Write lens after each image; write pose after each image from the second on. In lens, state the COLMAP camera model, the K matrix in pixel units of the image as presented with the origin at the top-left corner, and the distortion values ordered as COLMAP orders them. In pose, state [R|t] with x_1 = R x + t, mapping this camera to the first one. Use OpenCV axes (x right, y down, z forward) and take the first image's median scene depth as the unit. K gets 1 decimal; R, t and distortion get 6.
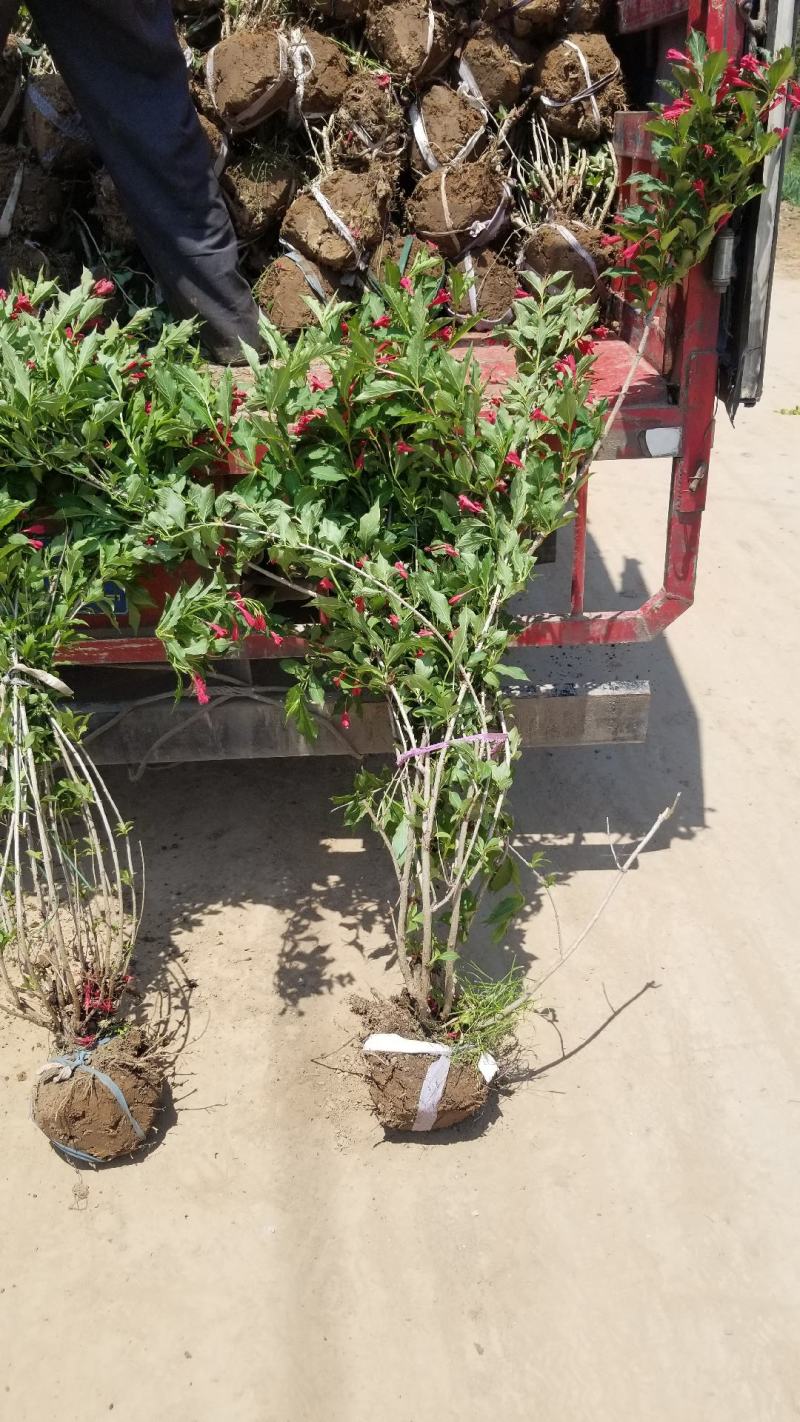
lens RADIAL K [[1091.8, 0, 410.0], [0, 1091.8, 723.2], [0, 0, 1]] dist [0.058675, -0.099348]
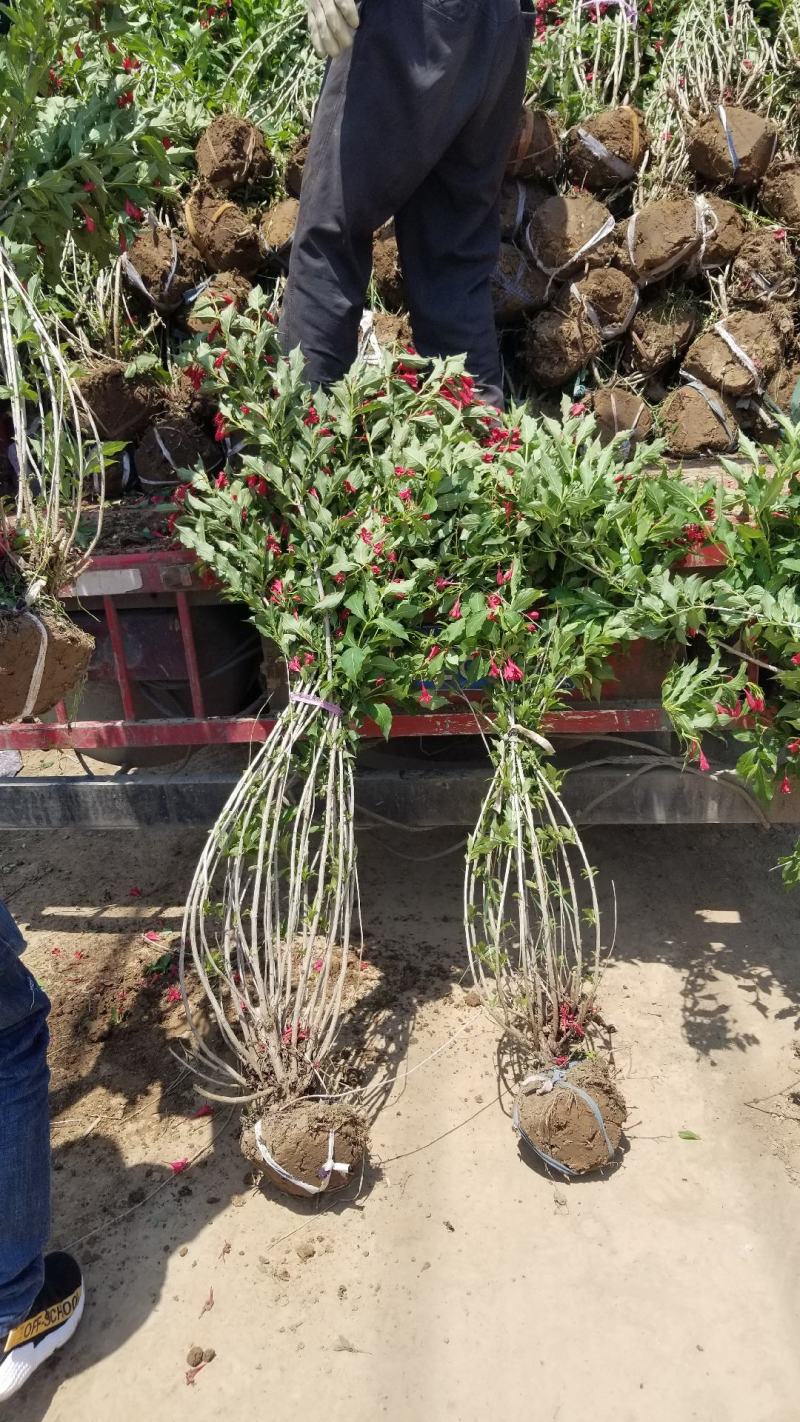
lens RADIAL K [[1091.8, 0, 424.8], [0, 1091.8, 720.3], [0, 0, 1]] dist [0.058675, -0.099348]
pose [[0.988304, 0.016218, -0.151634, -0.254965], [-0.032644, 0.993780, -0.106473, 0.062635], [0.148964, 0.110177, 0.982686, -0.150144]]
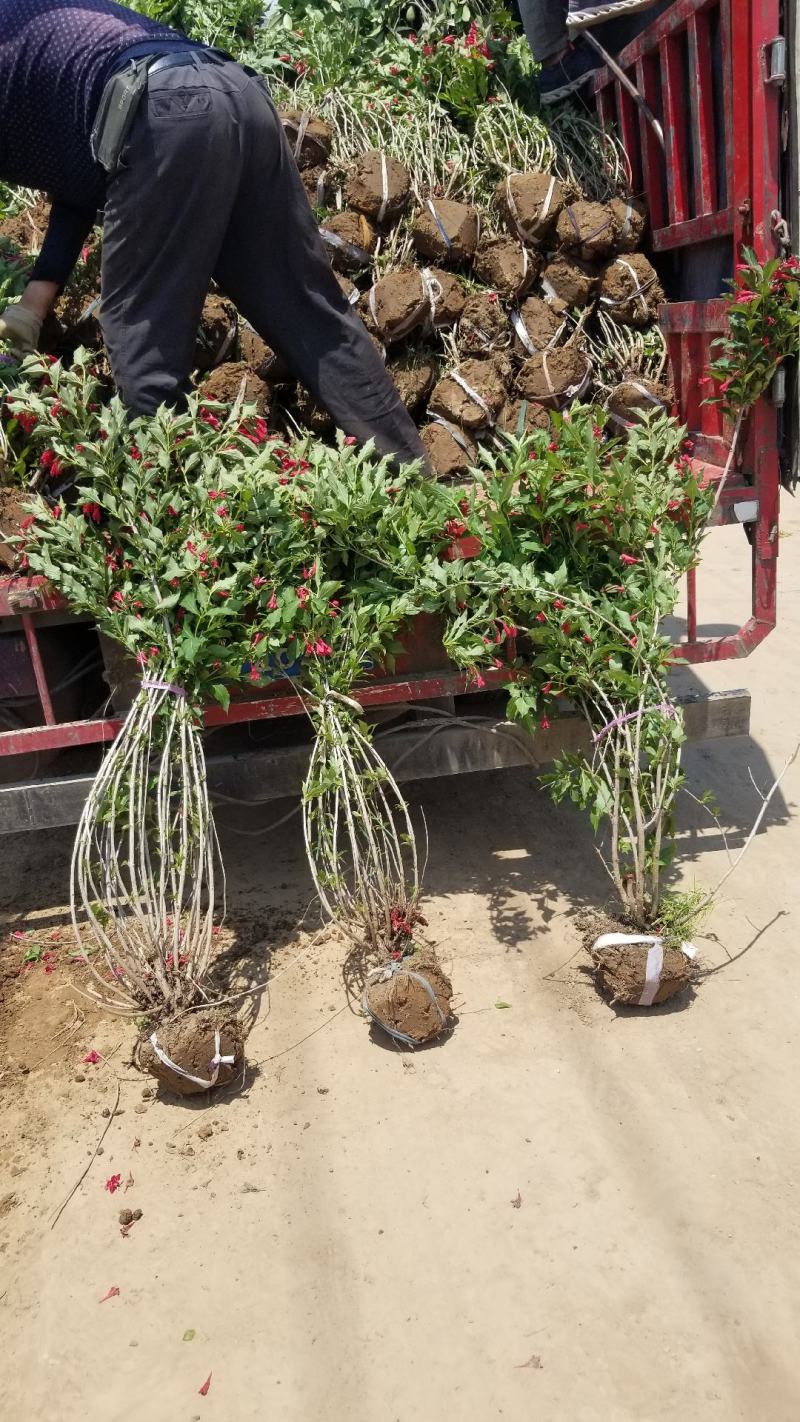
lens RADIAL K [[1091.8, 0, 396.6], [0, 1091.8, 737.5], [0, 0, 1]] dist [0.058675, -0.099348]
pose [[0.995554, -0.091462, 0.022508, -0.284615], [0.093803, 0.984390, -0.148918, 0.208760], [-0.008537, 0.150368, 0.988593, -0.378610]]
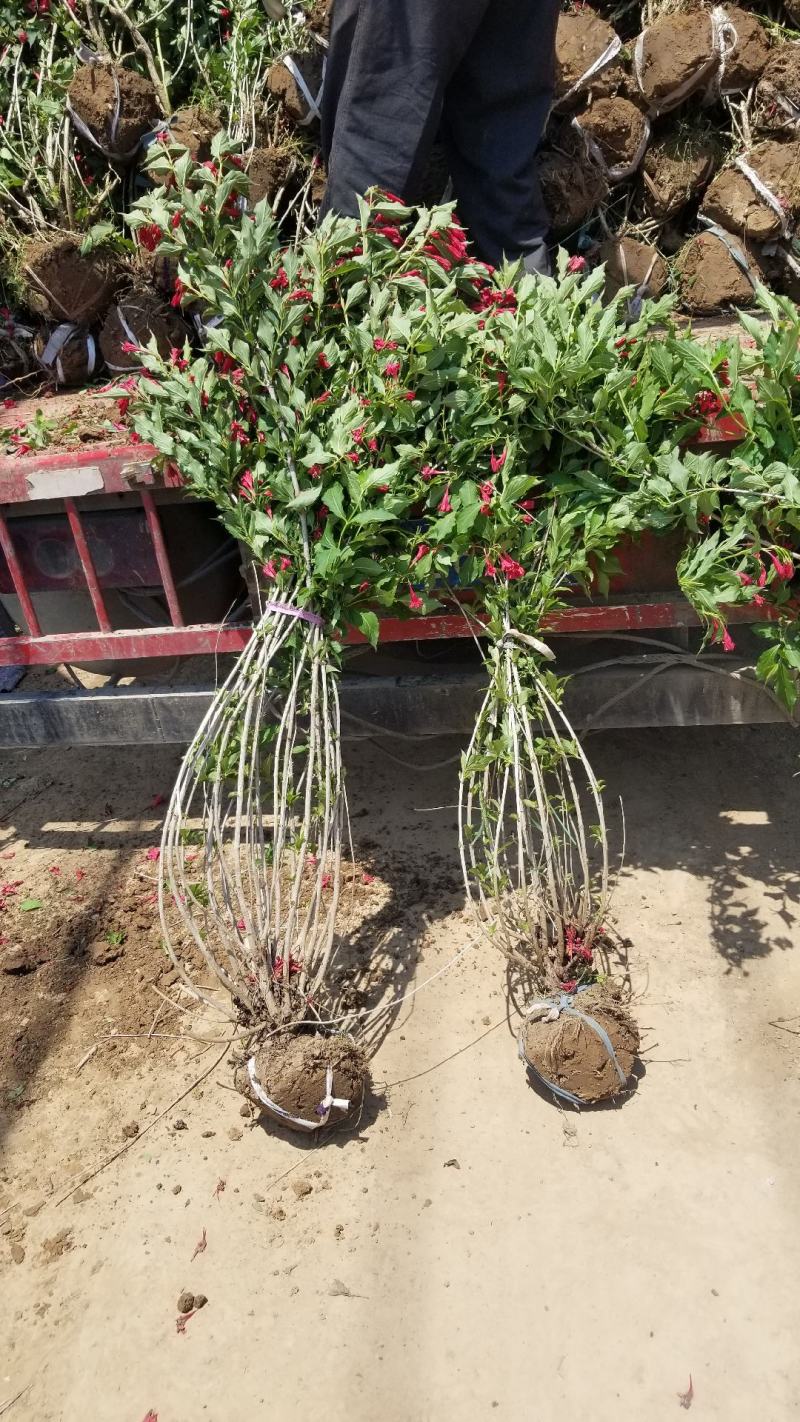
lens RADIAL K [[1091.8, 0, 430.6], [0, 1091.8, 713.6], [0, 0, 1]] dist [0.058675, -0.099348]
pose [[0.983286, 0.000535, -0.182069, -0.222566], [-0.001023, 0.999996, -0.002586, 0.028076], [0.182067, 0.002729, 0.983282, -0.051890]]
